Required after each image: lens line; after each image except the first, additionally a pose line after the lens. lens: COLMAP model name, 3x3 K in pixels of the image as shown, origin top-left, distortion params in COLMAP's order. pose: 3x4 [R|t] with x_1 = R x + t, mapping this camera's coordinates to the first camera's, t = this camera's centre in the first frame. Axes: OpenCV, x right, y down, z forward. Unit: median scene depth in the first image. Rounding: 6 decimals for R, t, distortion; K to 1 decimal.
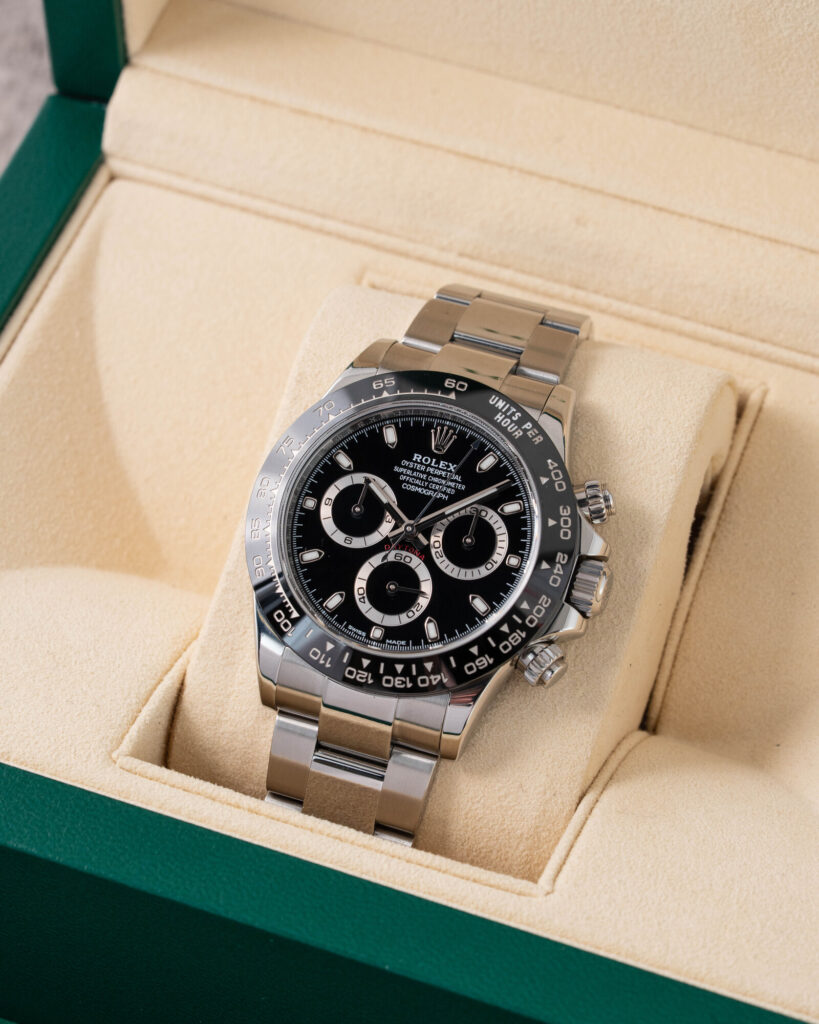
lens RADIAL K [[3355.8, 0, 409.5], [0, 3355.8, 512.0], [0, 0, 1]] dist [0.036123, 0.022280]
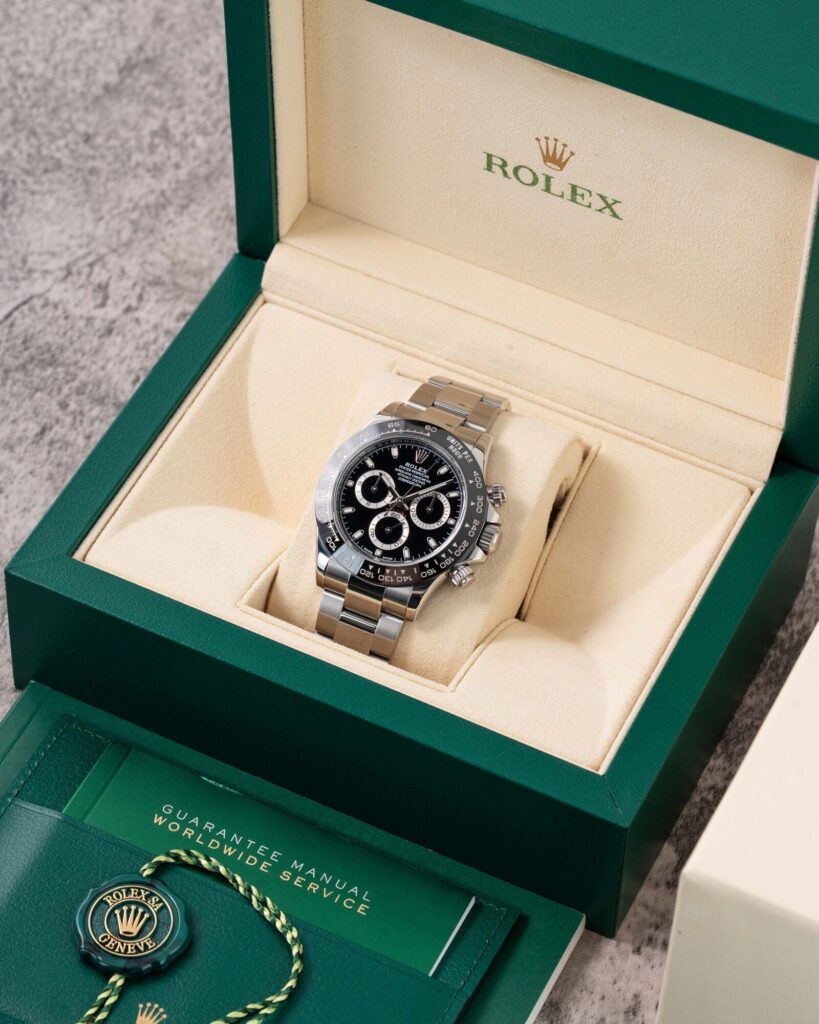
lens RADIAL K [[3355.8, 0, 409.5], [0, 3355.8, 512.0], [0, 0, 1]] dist [0.036123, 0.022280]
pose [[0.995255, 0.086055, -0.045408, 0.093295], [-0.086570, 0.996200, -0.009502, 0.029202], [0.044418, 0.013388, 0.998923, -0.927163]]
